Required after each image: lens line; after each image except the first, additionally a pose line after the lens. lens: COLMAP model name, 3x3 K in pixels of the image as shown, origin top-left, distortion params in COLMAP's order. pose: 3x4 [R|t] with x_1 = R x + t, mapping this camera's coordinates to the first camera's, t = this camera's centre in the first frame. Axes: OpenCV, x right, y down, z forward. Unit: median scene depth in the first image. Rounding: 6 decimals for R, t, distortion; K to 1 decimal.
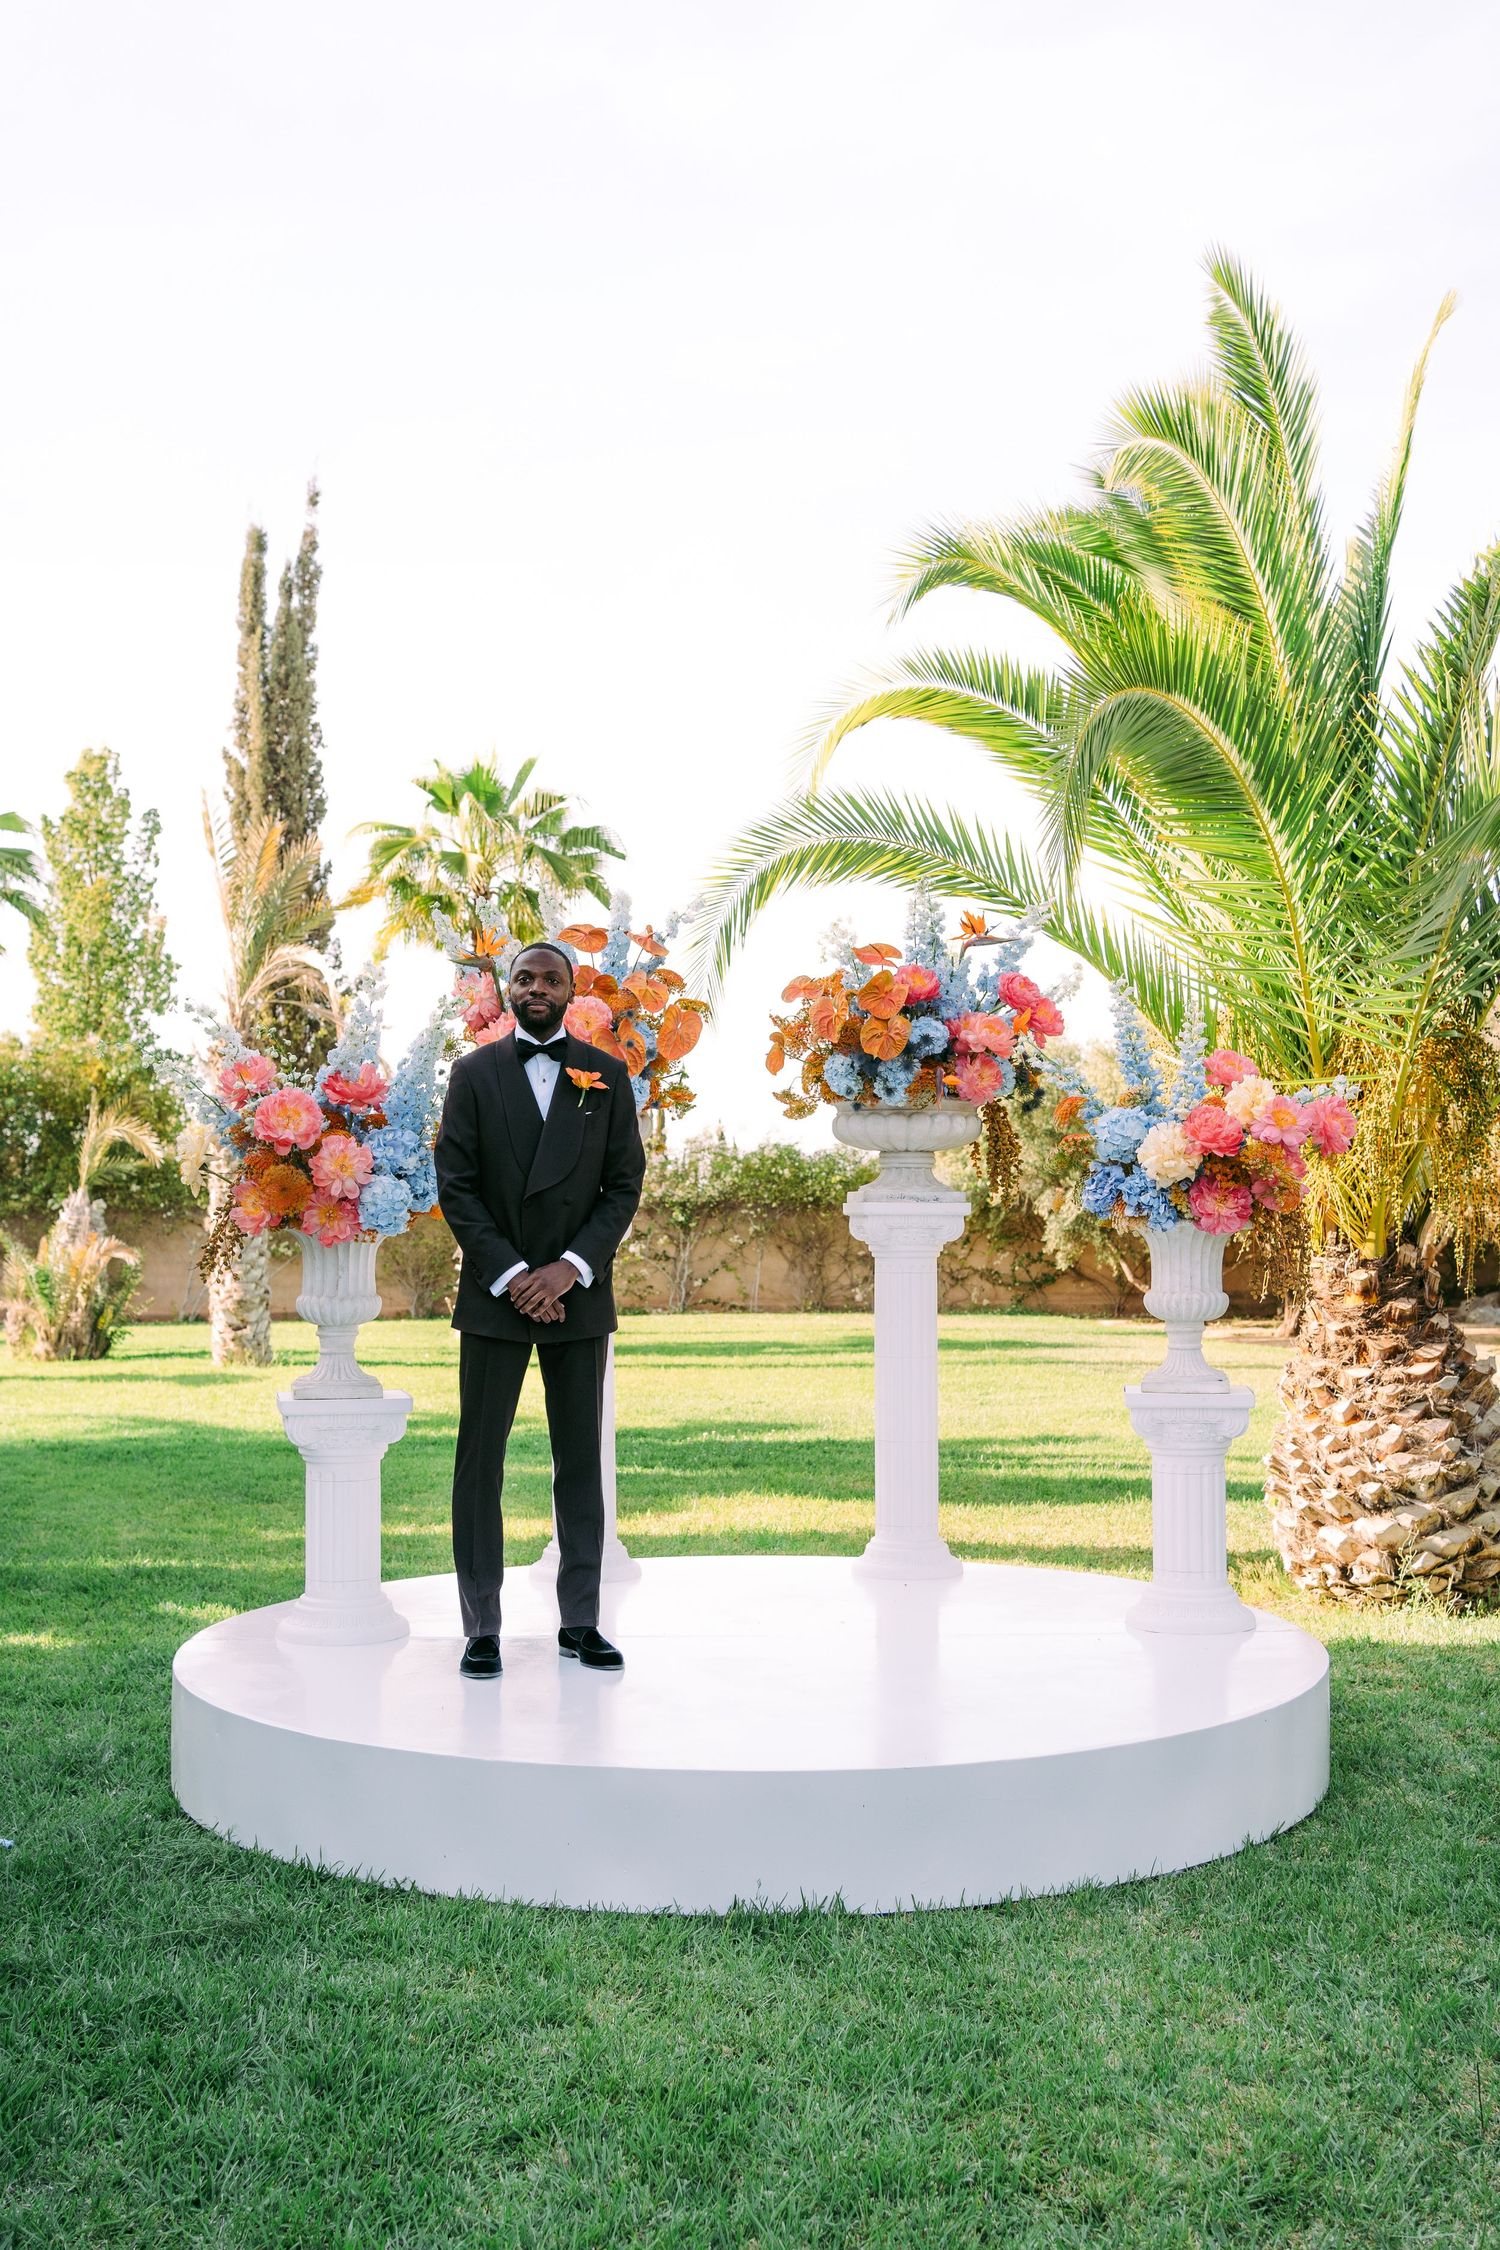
lens RADIAL K [[2171.4, 0, 771.9], [0, 2171.4, 1132.5], [0, 0, 1]] dist [0.066506, 0.000000]
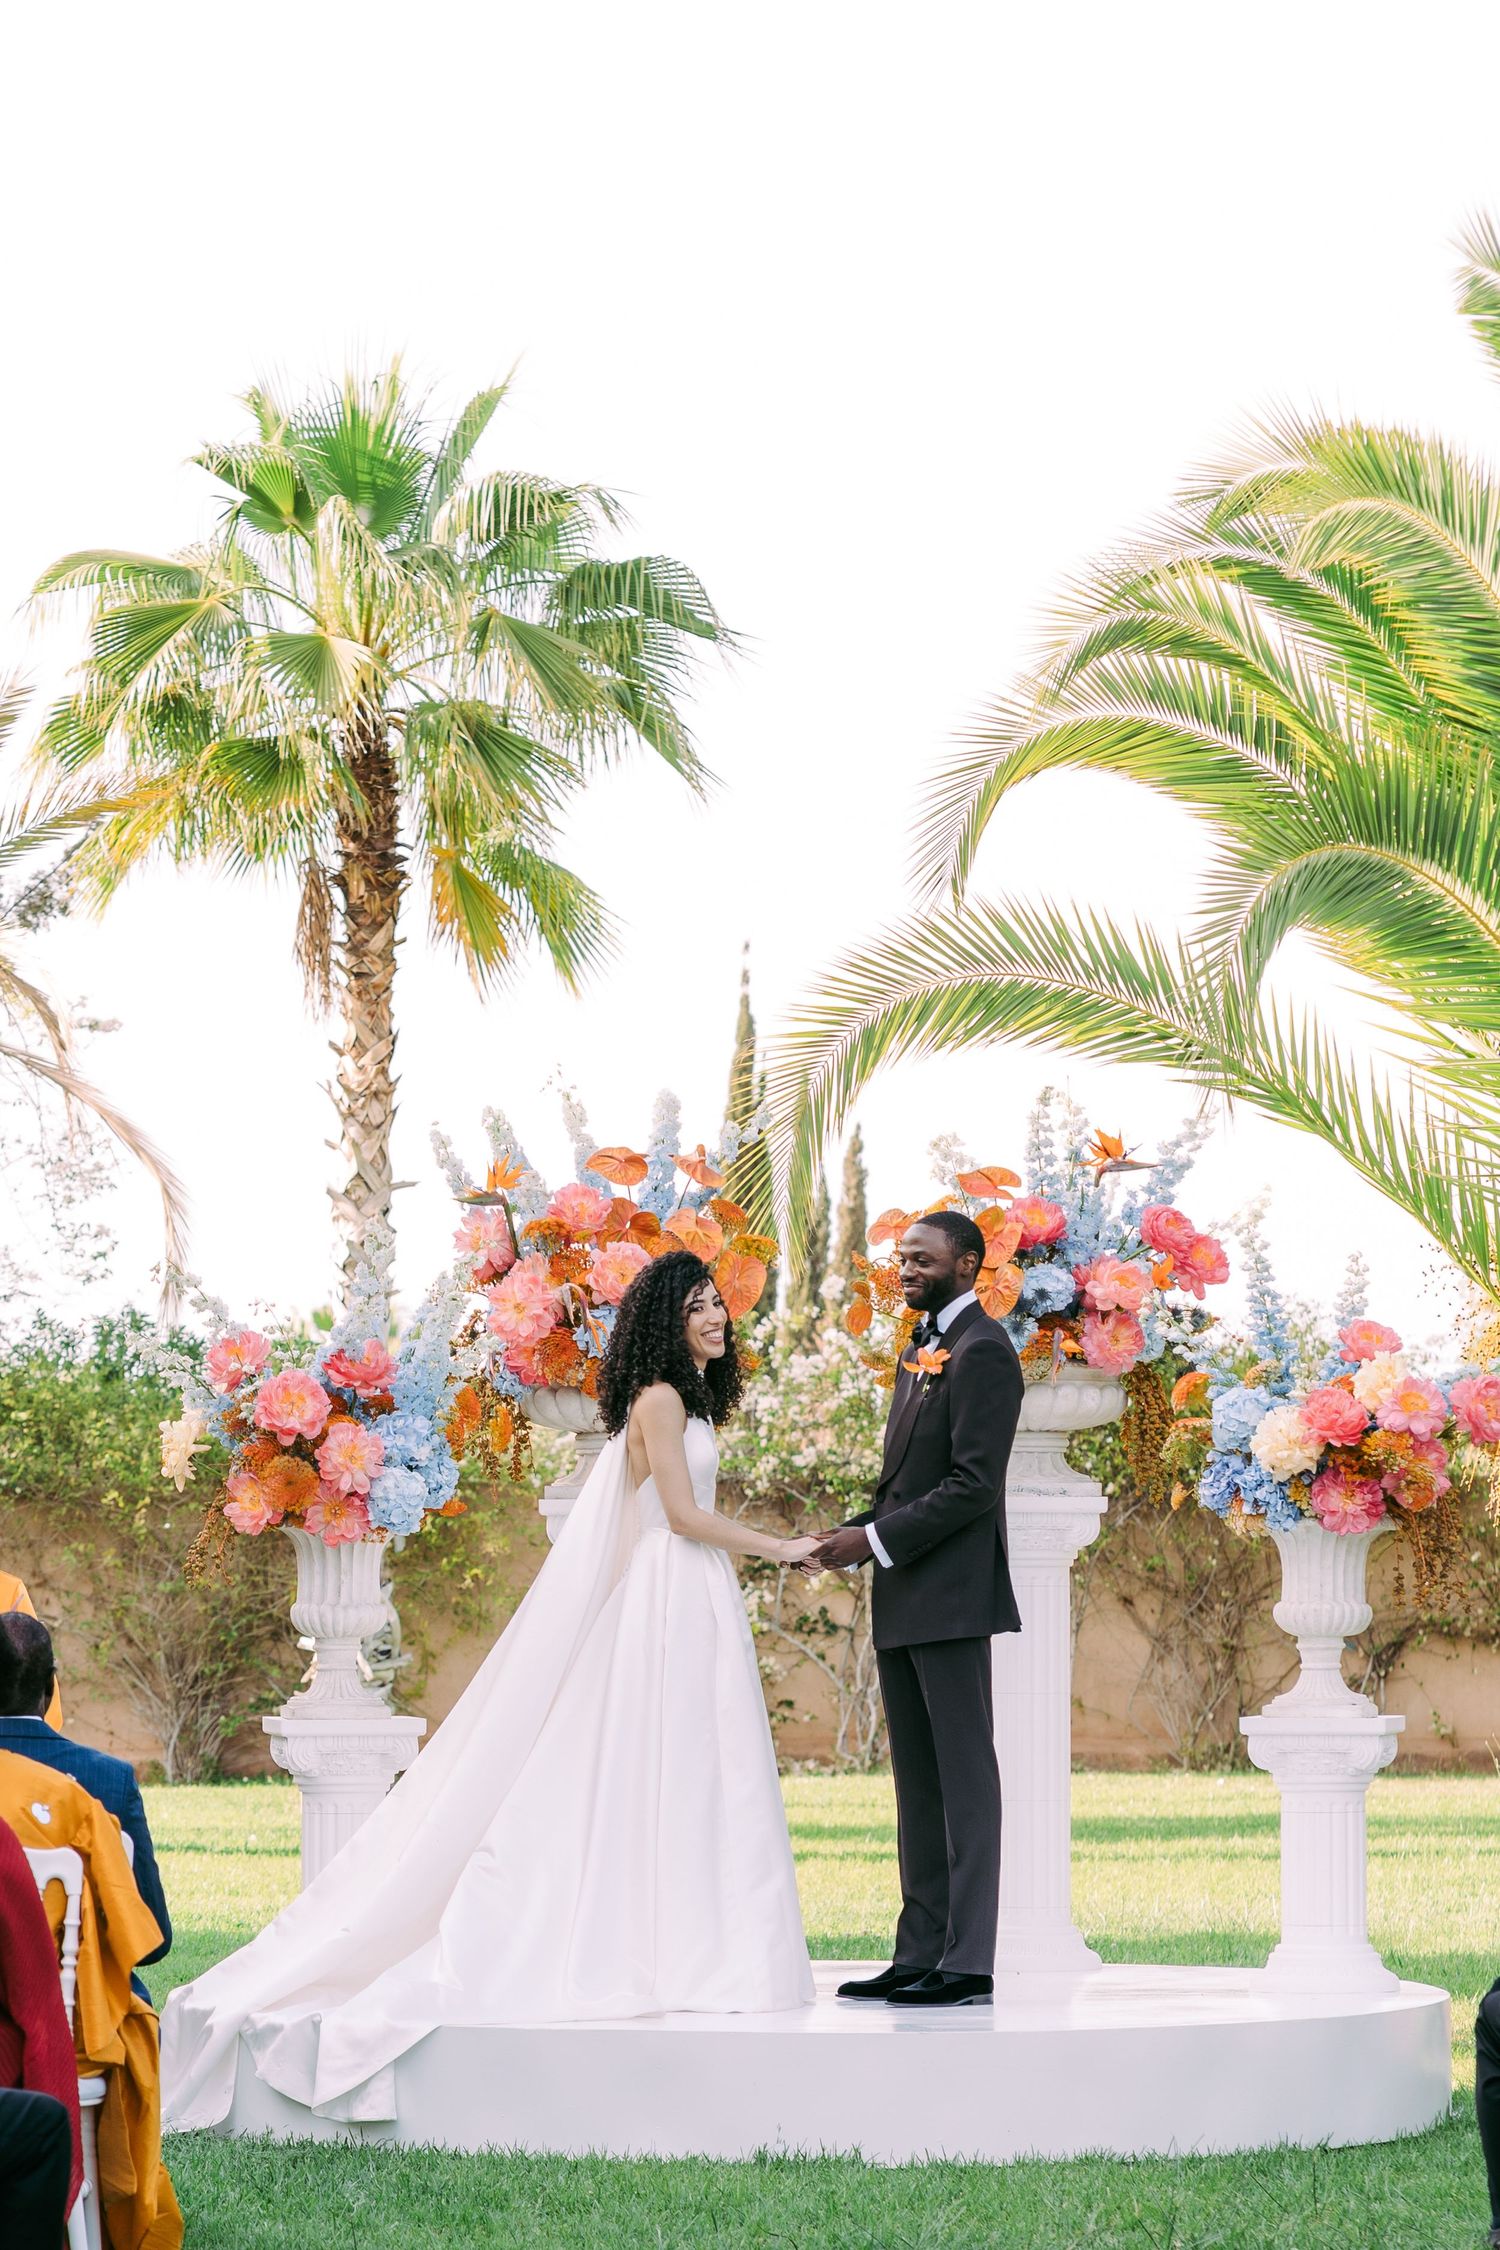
lens RADIAL K [[8223.7, 0, 749.4], [0, 8223.7, 1124.0], [0, 0, 1]] dist [-0.139800, 0.000000]
pose [[0.997600, -0.002297, -0.069208, 0.169424], [0.001621, 0.999950, -0.009823, -0.074307], [0.069227, 0.009687, 0.997554, -1.992893]]
